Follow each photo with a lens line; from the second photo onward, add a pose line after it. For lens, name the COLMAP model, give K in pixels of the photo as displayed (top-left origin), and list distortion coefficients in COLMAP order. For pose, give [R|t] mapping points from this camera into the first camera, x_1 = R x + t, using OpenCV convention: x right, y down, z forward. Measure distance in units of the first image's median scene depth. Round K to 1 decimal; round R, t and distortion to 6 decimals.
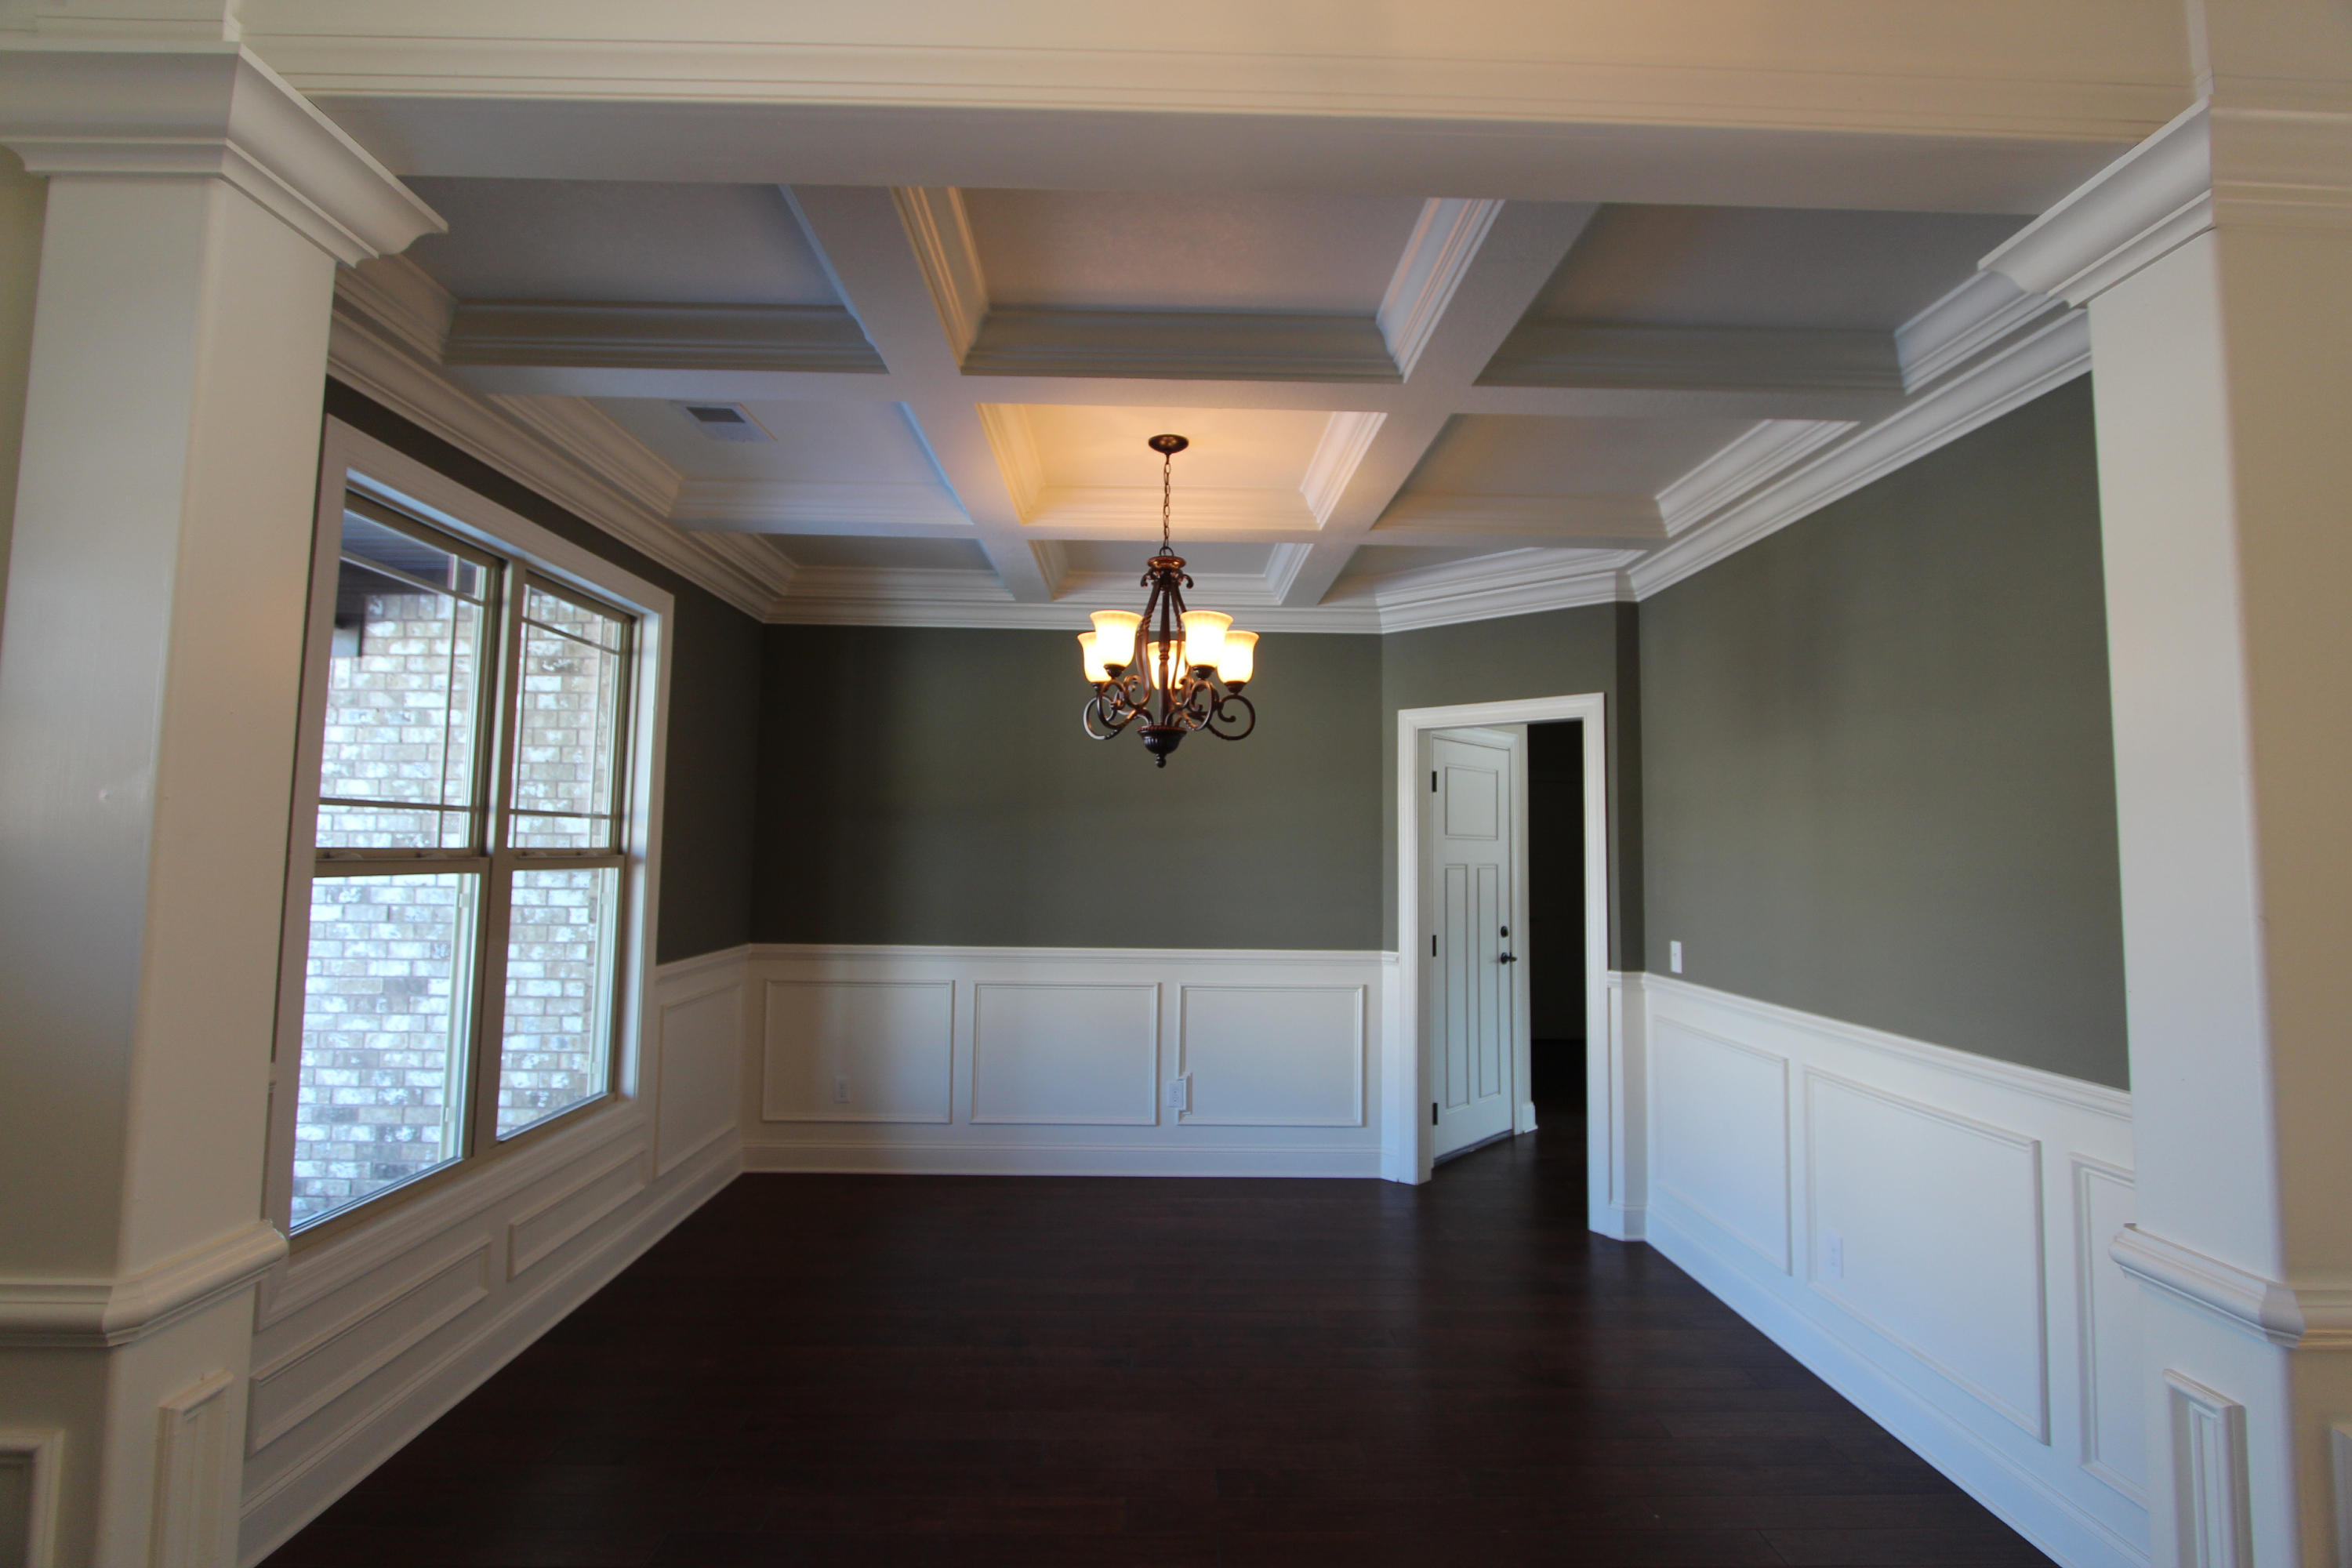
lens RADIAL K [[1090.5, 0, 1171.2], [0, 1090.5, 767.7], [0, 0, 1]] dist [-0.015022, 0.000192]
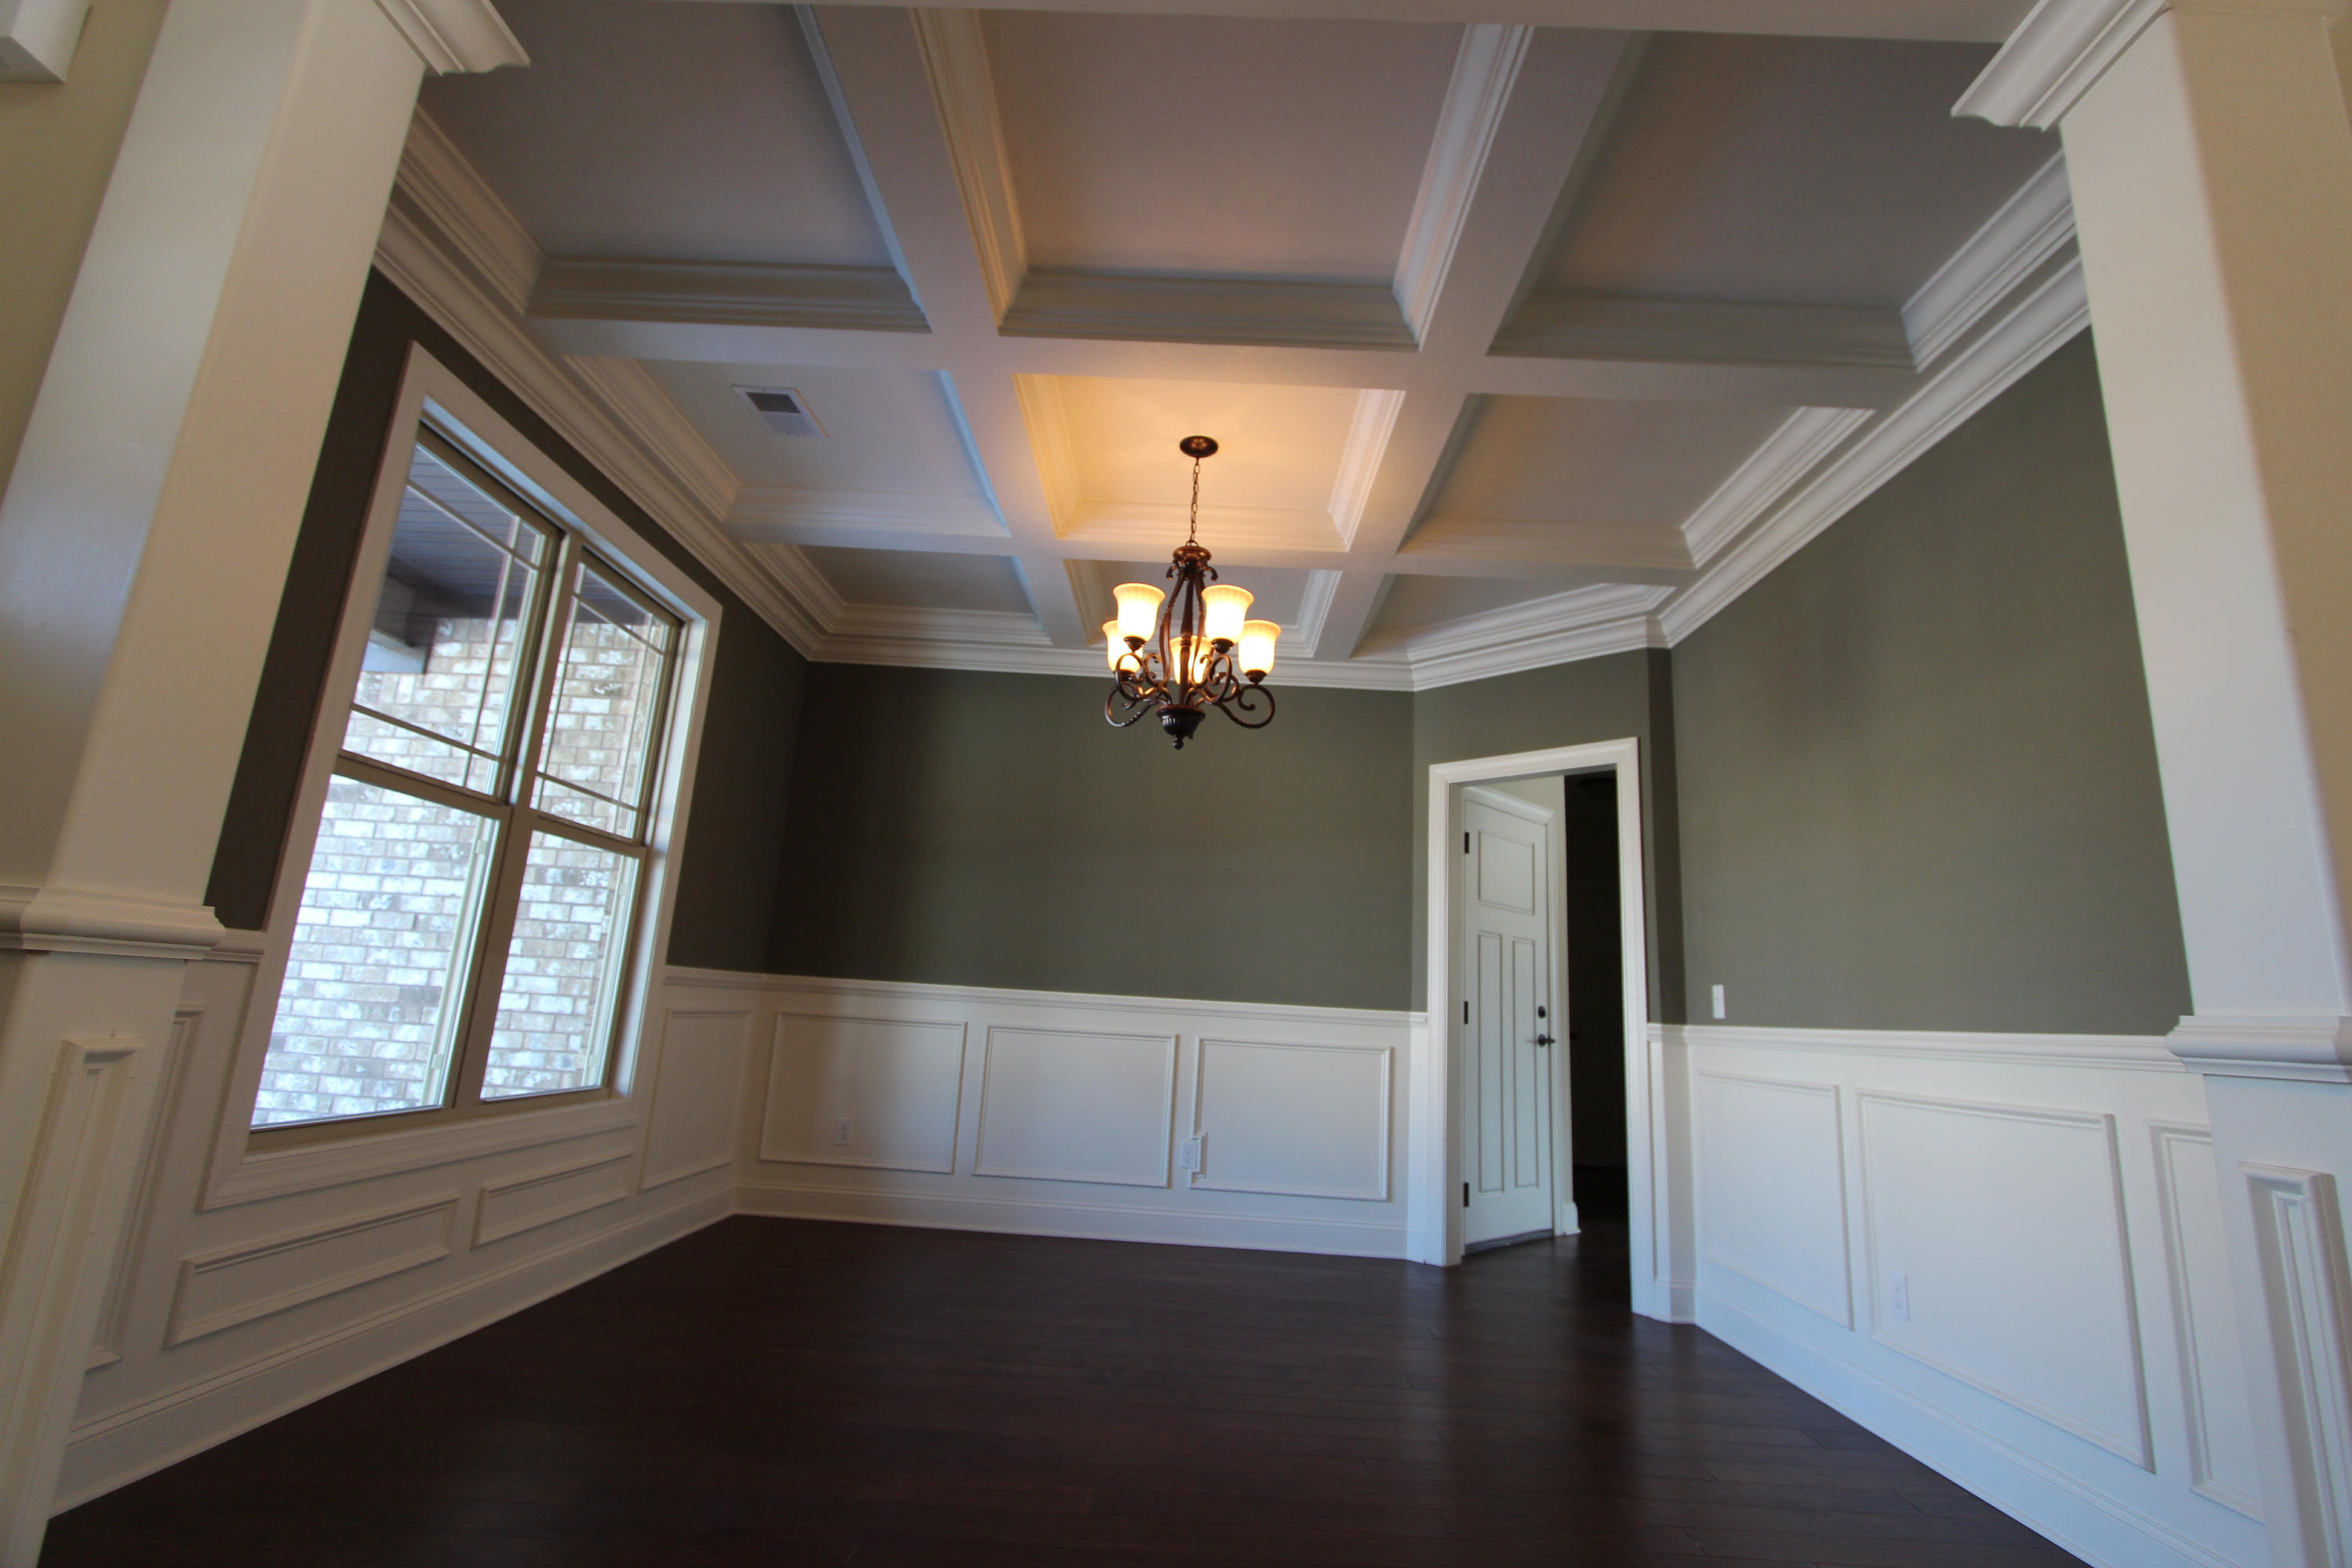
lens RADIAL K [[1090.5, 0, 1173.3], [0, 1090.5, 776.9], [0, 0, 1]] dist [-0.015022, 0.000192]
pose [[0.998245, 0.035776, -0.047198, 0.027459], [-0.042503, 0.987733, -0.150257, 0.140450], [0.041243, 0.151999, 0.987520, 0.015727]]
